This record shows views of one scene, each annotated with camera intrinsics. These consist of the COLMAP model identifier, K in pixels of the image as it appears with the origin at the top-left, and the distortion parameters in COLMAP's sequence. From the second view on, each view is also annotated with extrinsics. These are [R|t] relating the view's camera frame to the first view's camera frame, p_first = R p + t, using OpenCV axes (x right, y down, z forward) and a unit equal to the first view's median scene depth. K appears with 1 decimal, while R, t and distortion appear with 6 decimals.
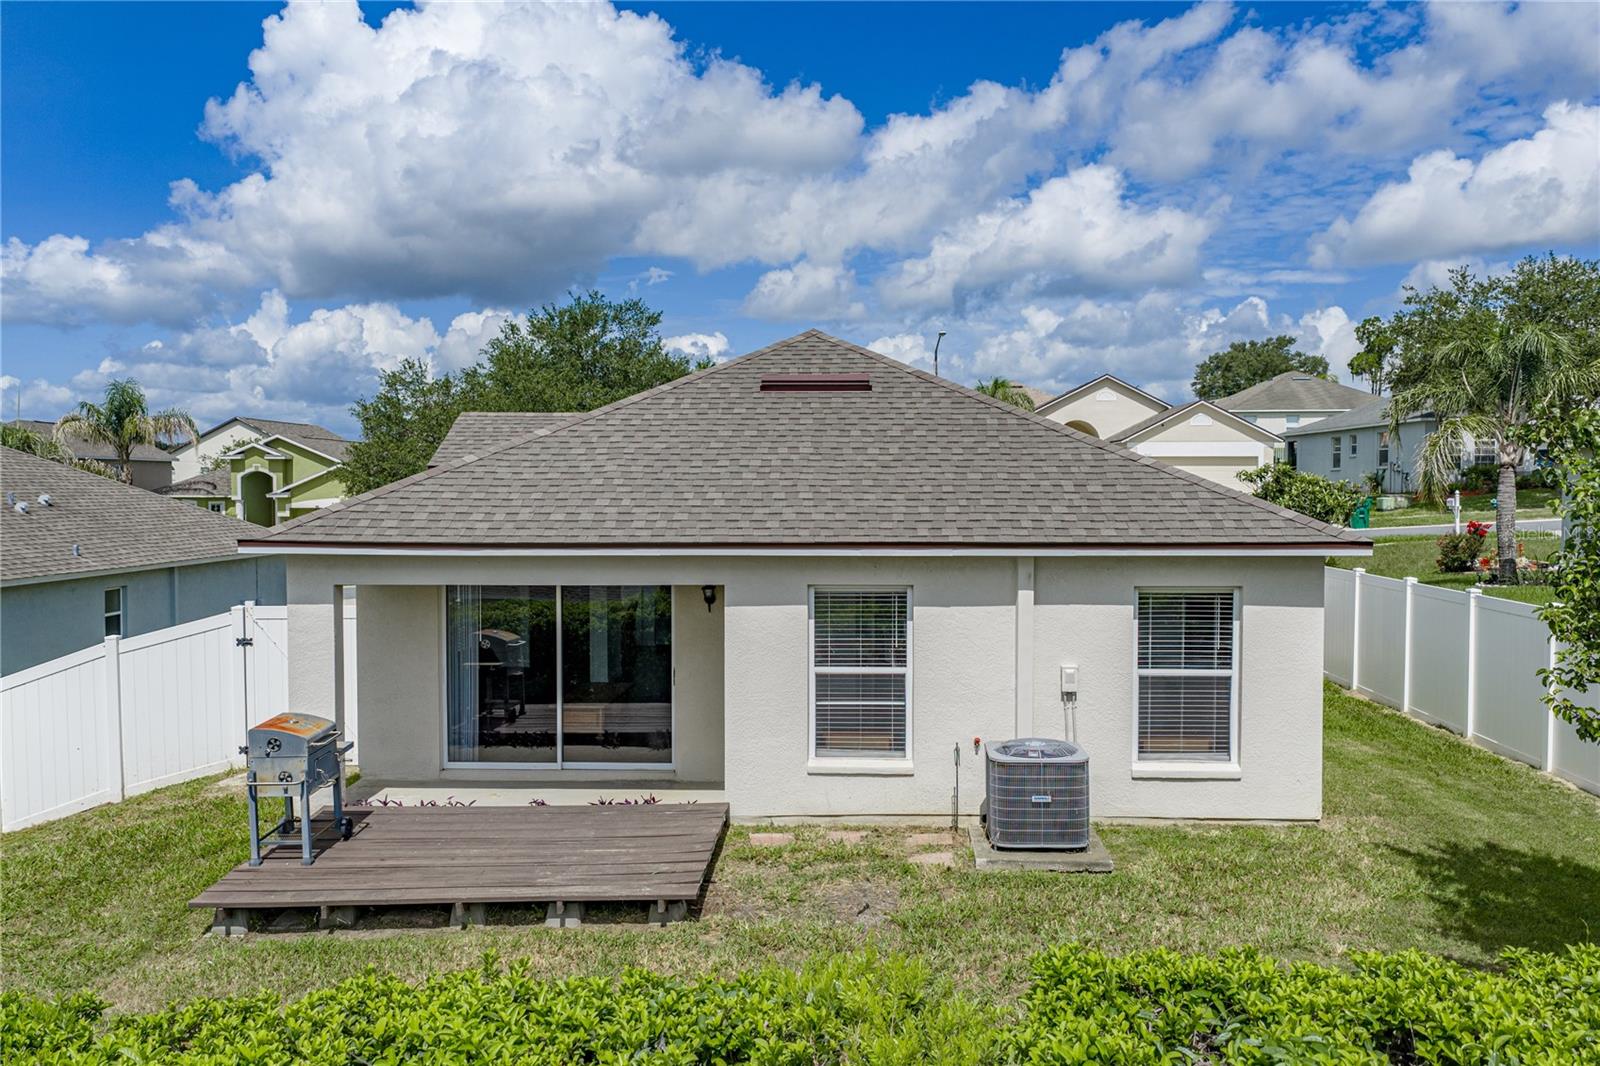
lens RADIAL K [[1271.7, 0, 800.0], [0, 1271.7, 533.0], [0, 0, 1]] dist [0.032299, -0.003660]
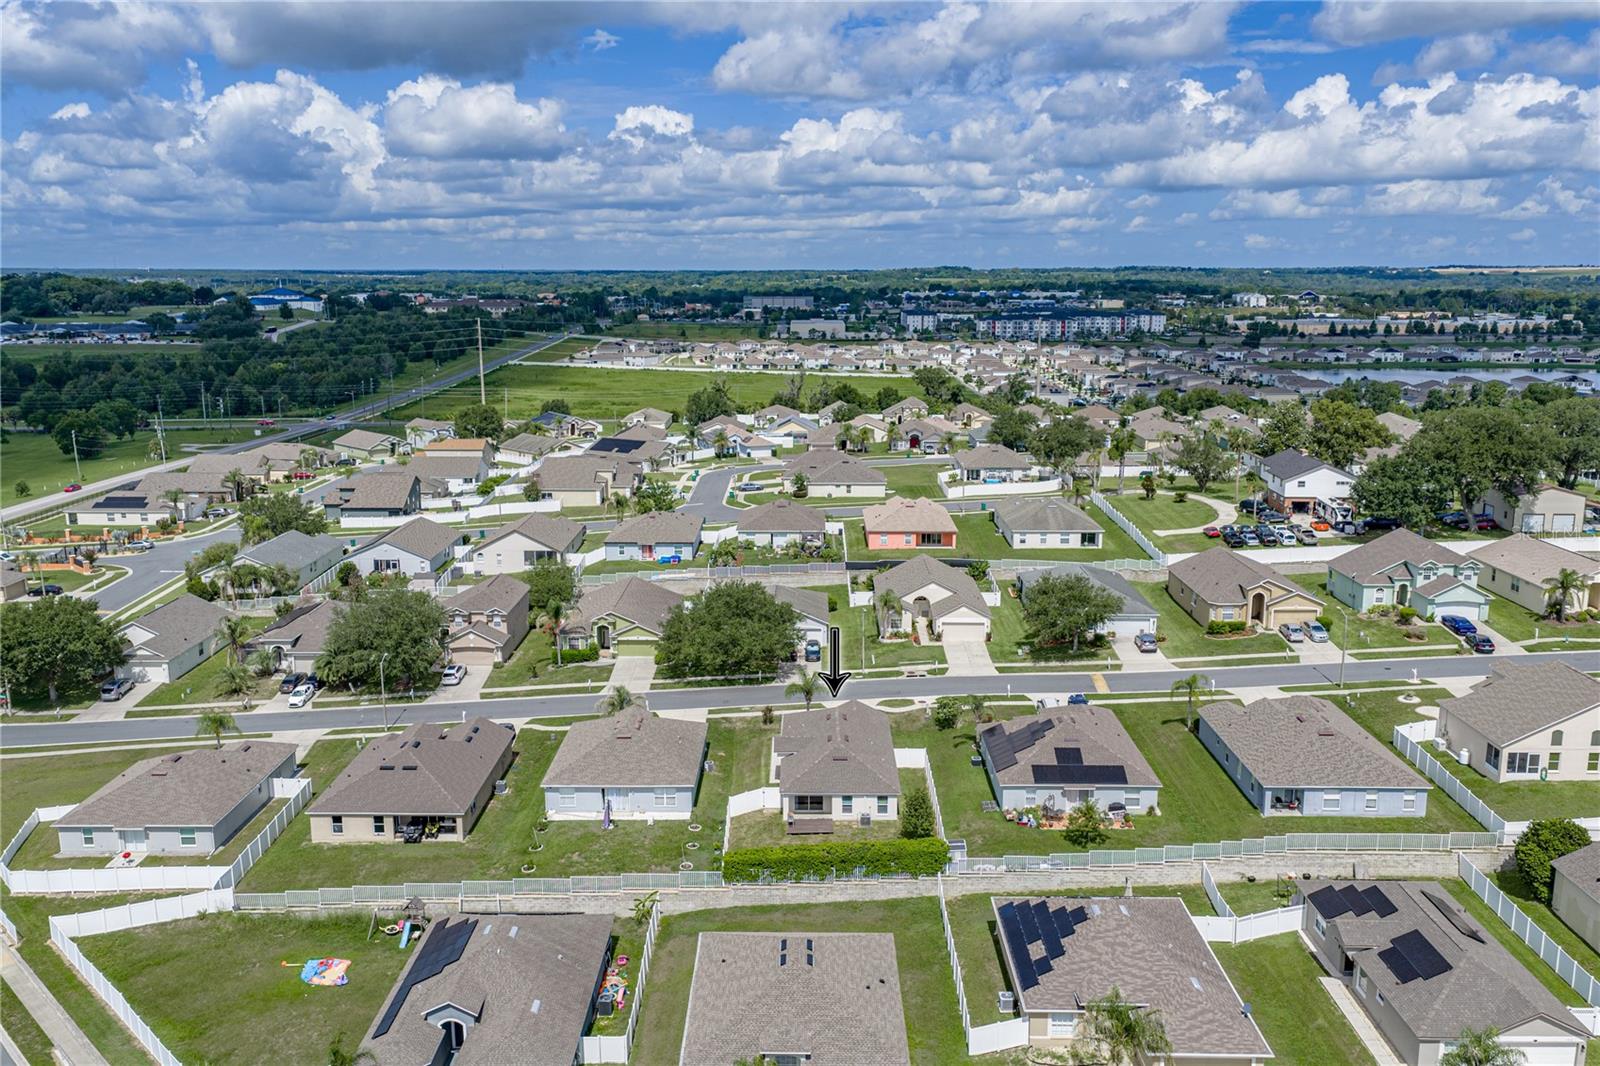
lens RADIAL K [[1319.5, 0, 800.0], [0, 1319.5, 533.0], [0, 0, 1]] dist [0.031097, -0.002391]
pose [[0.999521, -0.014934, 0.027103, -0.510858], [0.010155, 0.985635, 0.168586, -3.366949], [-0.029231, -0.168231, 0.985314, -7.881680]]
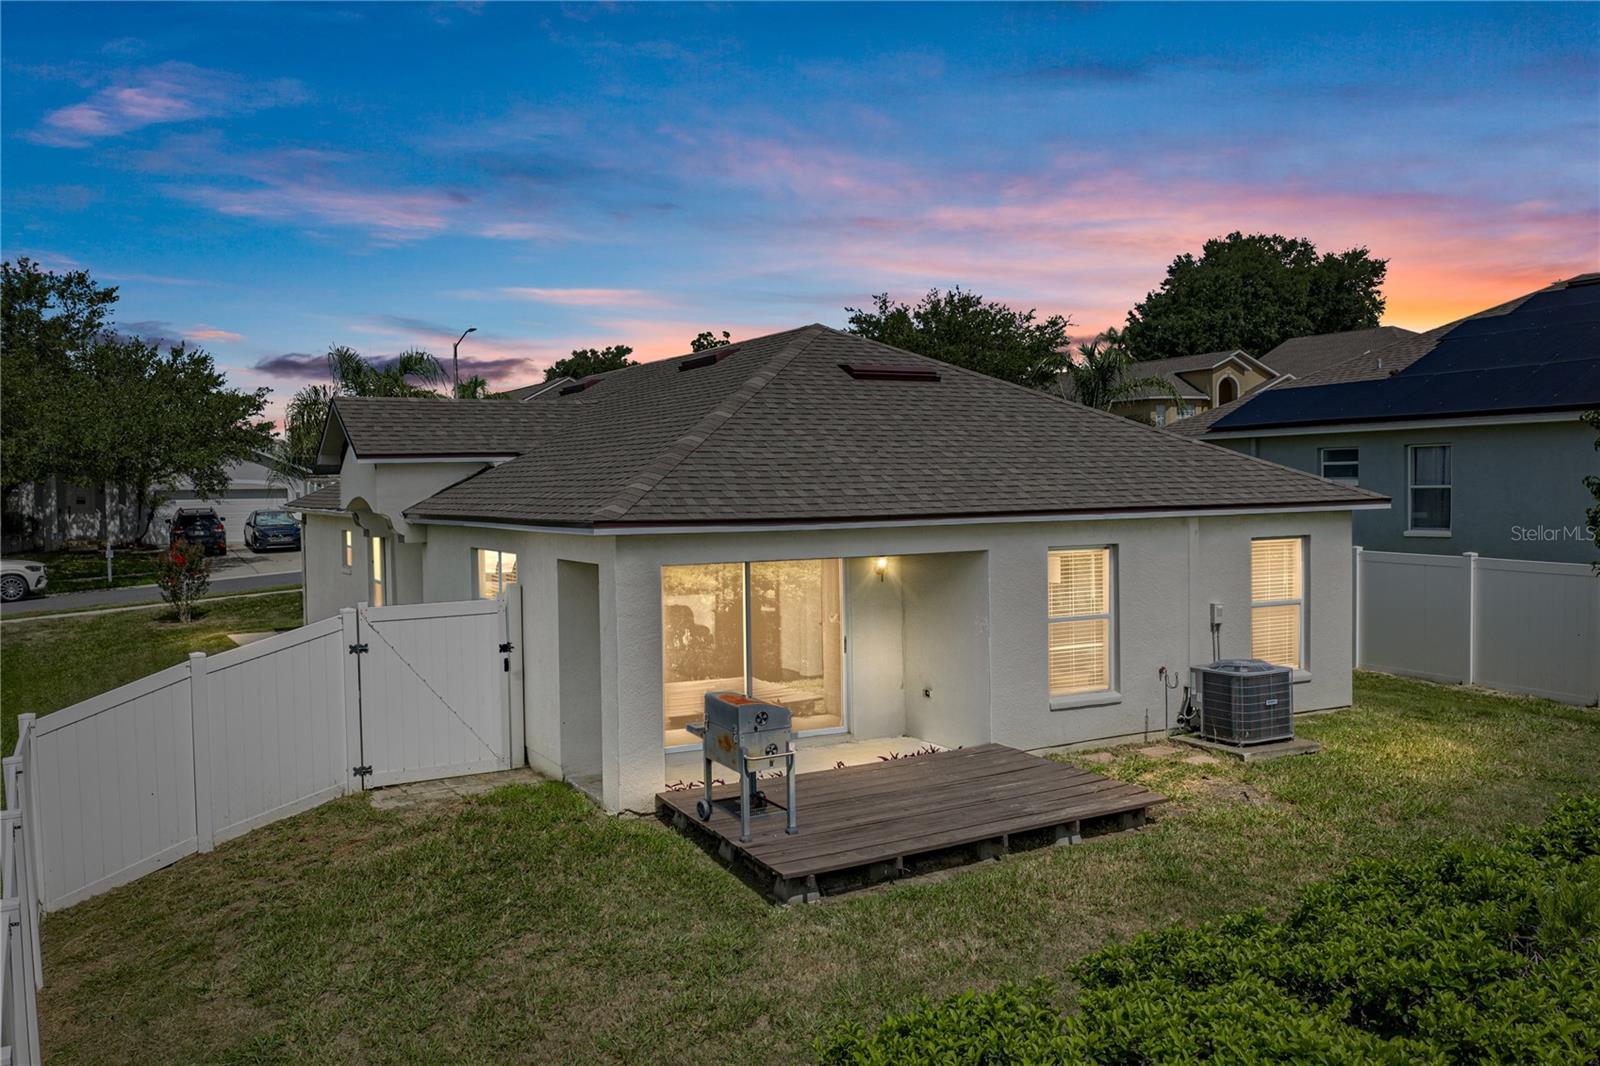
lens RADIAL K [[1271.7, 0, 800.0], [0, 1271.7, 533.0], [0, 0, 1]] dist [0.032299, -0.003660]
pose [[0.872199, -0.033488, 0.488004, -0.759376], [0.034772, 0.999375, 0.006431, 0.013086], [-0.487914, 0.011360, 0.872818, 0.100407]]
